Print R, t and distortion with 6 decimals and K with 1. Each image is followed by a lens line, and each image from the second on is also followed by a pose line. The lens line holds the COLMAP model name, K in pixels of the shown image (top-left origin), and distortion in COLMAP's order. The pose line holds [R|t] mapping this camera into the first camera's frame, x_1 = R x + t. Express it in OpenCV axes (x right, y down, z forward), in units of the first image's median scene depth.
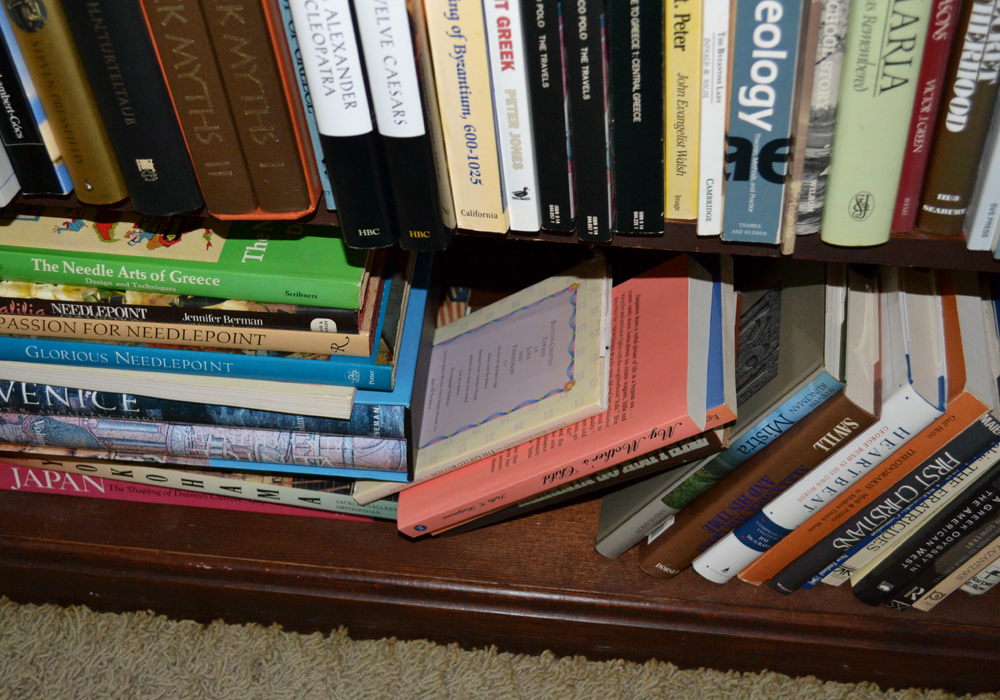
lens RADIAL K [[1234.3, 0, 435.3], [0, 1234.3, 350.5], [0, 0, 1]] dist [-0.054235, -0.006132]
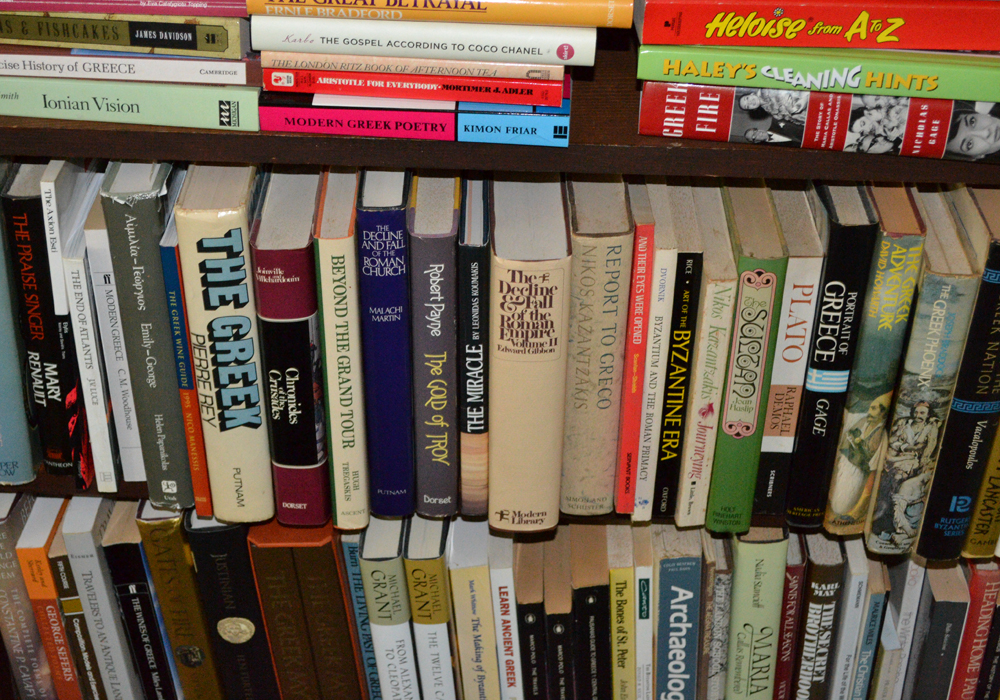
lens RADIAL K [[1633.0, 0, 442.8], [0, 1633.0, 349.0], [0, 0, 1]] dist [-0.001067, -0.079999]
pose [[0.994665, -0.018811, 0.101423, -0.230365], [0.032701, 0.990020, -0.137080, -0.377387], [-0.097833, 0.139665, 0.985354, -1.081951]]
